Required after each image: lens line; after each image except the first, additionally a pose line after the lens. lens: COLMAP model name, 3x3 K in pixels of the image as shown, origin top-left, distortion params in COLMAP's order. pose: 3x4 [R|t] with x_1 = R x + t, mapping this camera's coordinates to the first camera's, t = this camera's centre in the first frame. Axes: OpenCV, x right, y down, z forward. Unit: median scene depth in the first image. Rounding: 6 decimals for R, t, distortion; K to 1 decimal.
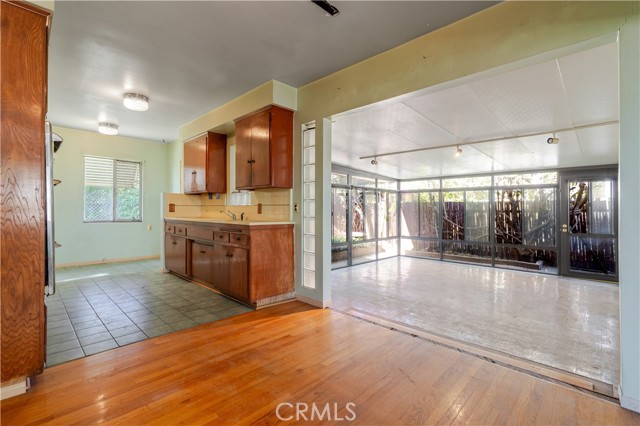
lens RADIAL K [[289.3, 0, 317.7], [0, 289.3, 212.2], [0, 0, 1]] dist [0.001186, 0.000015]
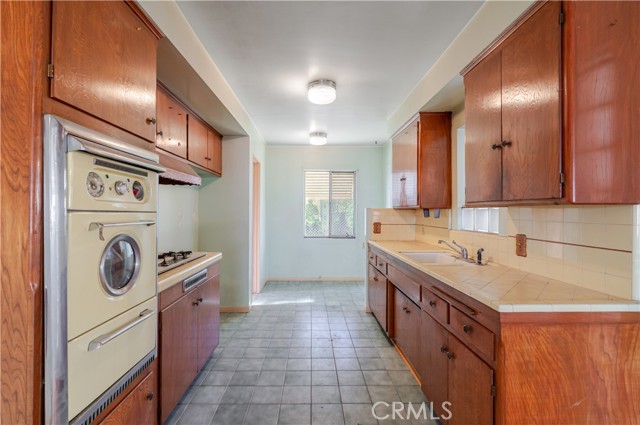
lens RADIAL K [[289.3, 0, 317.7], [0, 289.3, 211.7], [0, 0, 1]] dist [0.001186, 0.000015]
pose [[0.715739, -0.004087, -0.698356, -0.092864], [-0.002645, 0.999960, -0.008563, -0.052932], [0.698363, 0.007976, 0.715699, 0.370647]]
